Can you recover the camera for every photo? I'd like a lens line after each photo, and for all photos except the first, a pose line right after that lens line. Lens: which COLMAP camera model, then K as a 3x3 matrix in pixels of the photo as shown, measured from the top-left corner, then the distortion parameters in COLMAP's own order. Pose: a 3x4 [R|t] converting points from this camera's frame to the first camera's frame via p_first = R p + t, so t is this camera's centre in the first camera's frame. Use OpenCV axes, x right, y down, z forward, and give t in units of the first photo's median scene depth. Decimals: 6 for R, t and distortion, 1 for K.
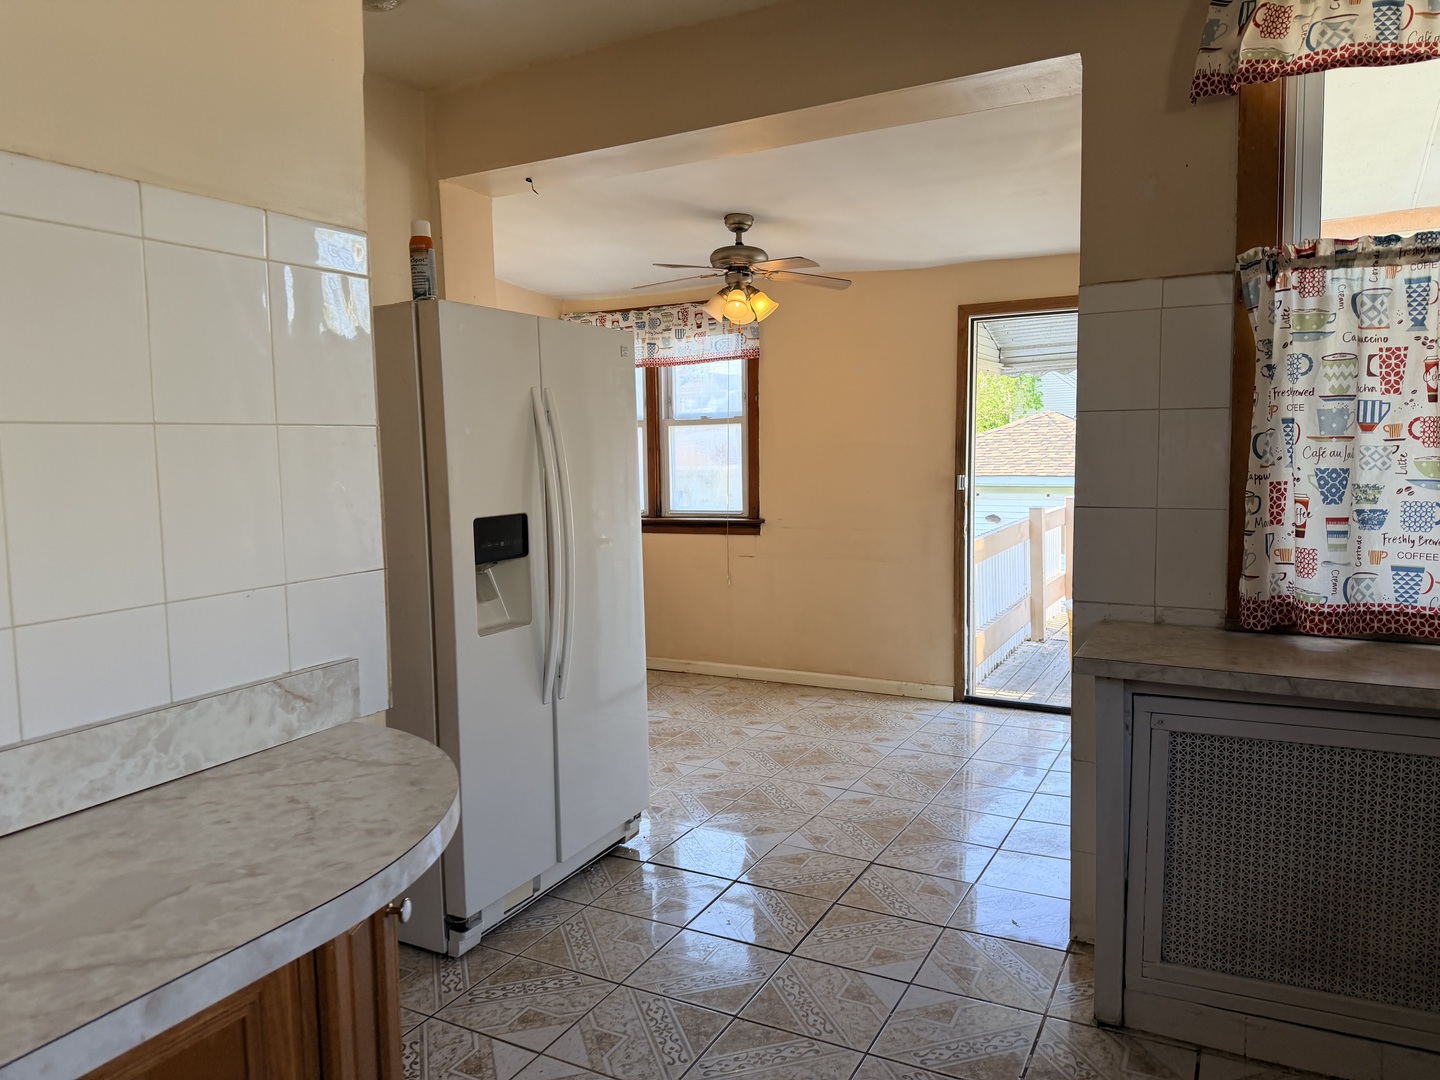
lens RADIAL K [[1010.5, 0, 716.2], [0, 1010.5, 535.2], [0, 0, 1]] dist [-0.001126, -0.004362]
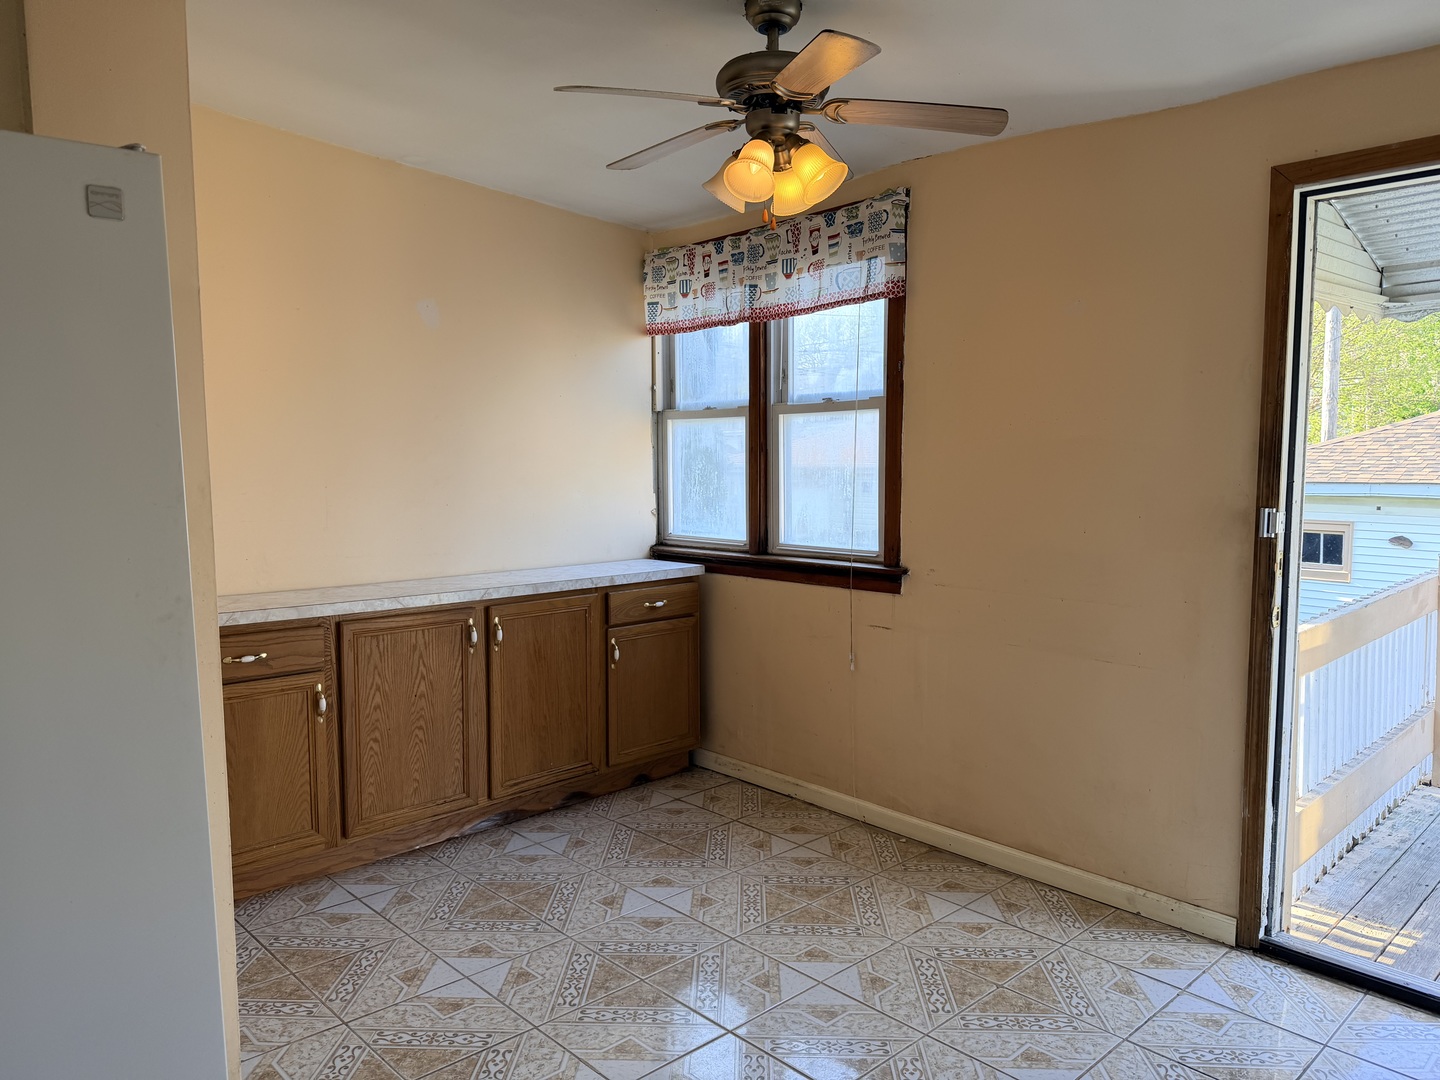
lens RADIAL K [[1024.6, 0, 720.0], [0, 1024.6, 540.0], [0, 0, 1]] dist [0.024400, -0.060413]
pose [[0.945415, 0.029064, -0.324571, 0.178044], [-0.027077, 0.999577, 0.010640, -0.046187], [0.324743, -0.001271, 0.945802, 0.504985]]
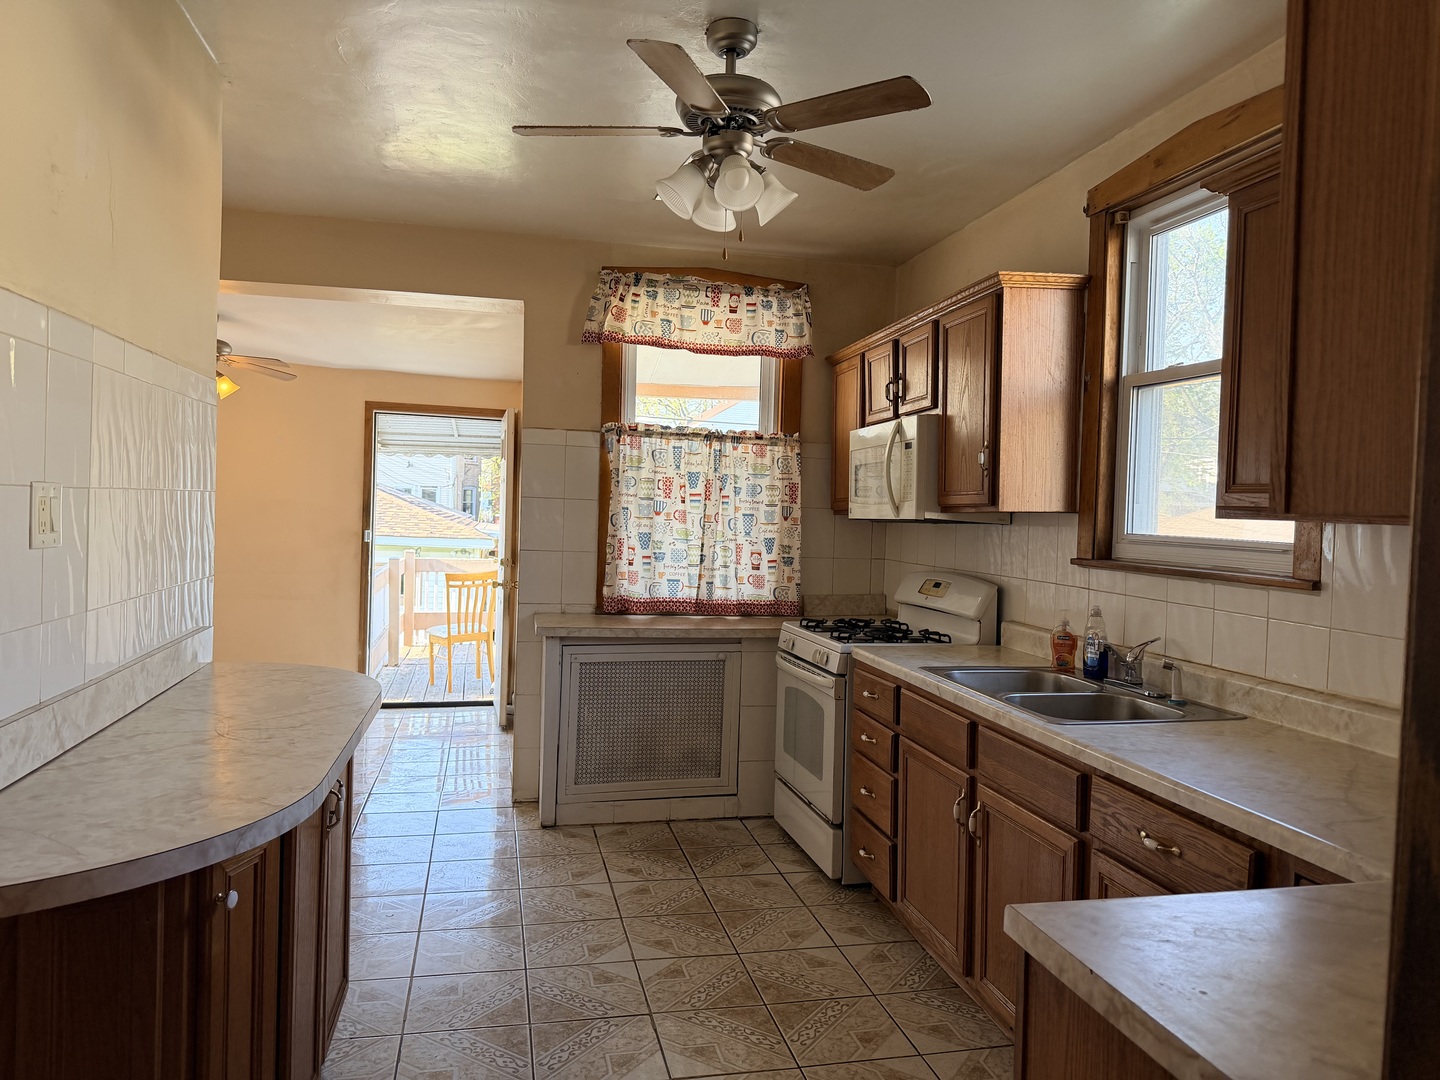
lens RADIAL K [[1017.3, 0, 720.0], [0, 1017.3, 540.0], [0, 0, 1]] dist [0.191932, -0.300368]
pose [[0.754962, 0.022901, 0.655368, -0.345200], [0.012494, 0.998706, -0.049291, 0.029357], [-0.655649, 0.045401, 0.753699, -0.365113]]
